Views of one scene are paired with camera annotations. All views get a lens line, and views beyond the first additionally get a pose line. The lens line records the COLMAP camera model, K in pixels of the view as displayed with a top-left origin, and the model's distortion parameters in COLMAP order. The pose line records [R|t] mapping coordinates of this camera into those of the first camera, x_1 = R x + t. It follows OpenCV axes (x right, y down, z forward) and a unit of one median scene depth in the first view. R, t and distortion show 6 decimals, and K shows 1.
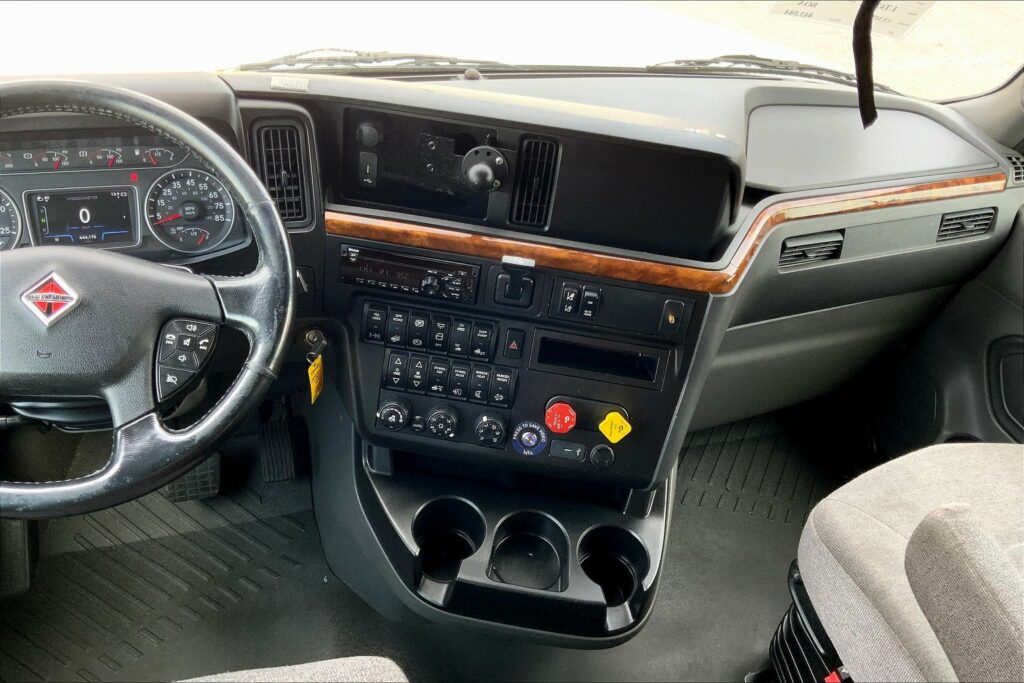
lens RADIAL K [[843.9, 0, 512.0], [0, 843.9, 341.5], [0, 0, 1]] dist [0.102586, -0.201292]
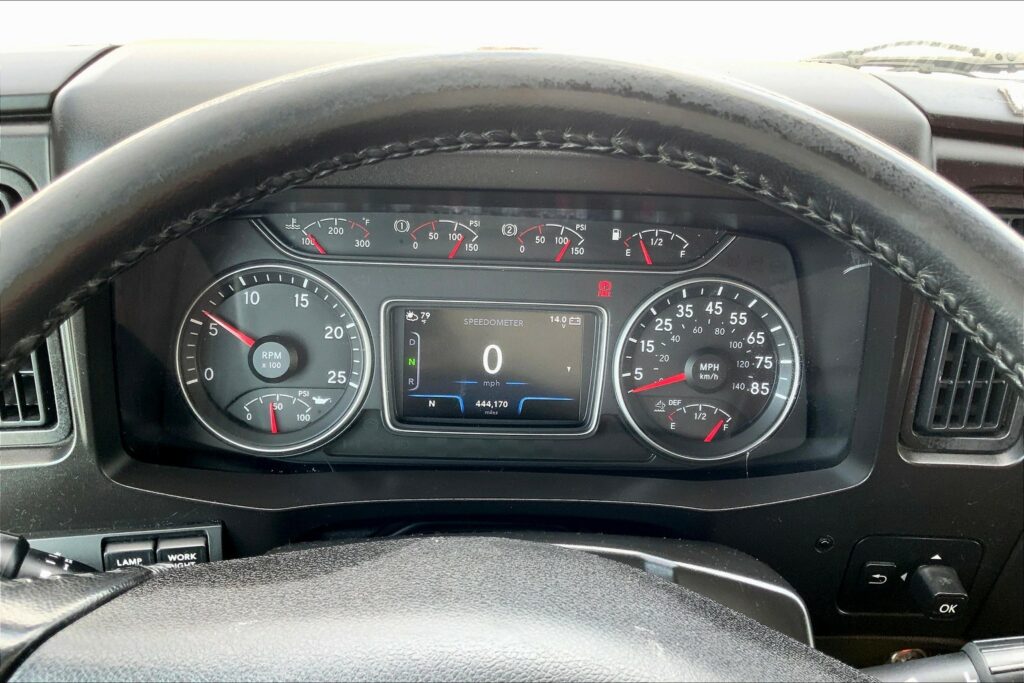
lens RADIAL K [[851.9, 0, 512.0], [0, 851.9, 341.5], [0, 0, 1]] dist [0.045245, -0.091828]
pose [[0.954822, 0.126366, -0.268972, -0.349748], [-0.134233, 0.990889, -0.010982, -0.146960], [0.265134, 0.046590, 0.963085, 0.527029]]
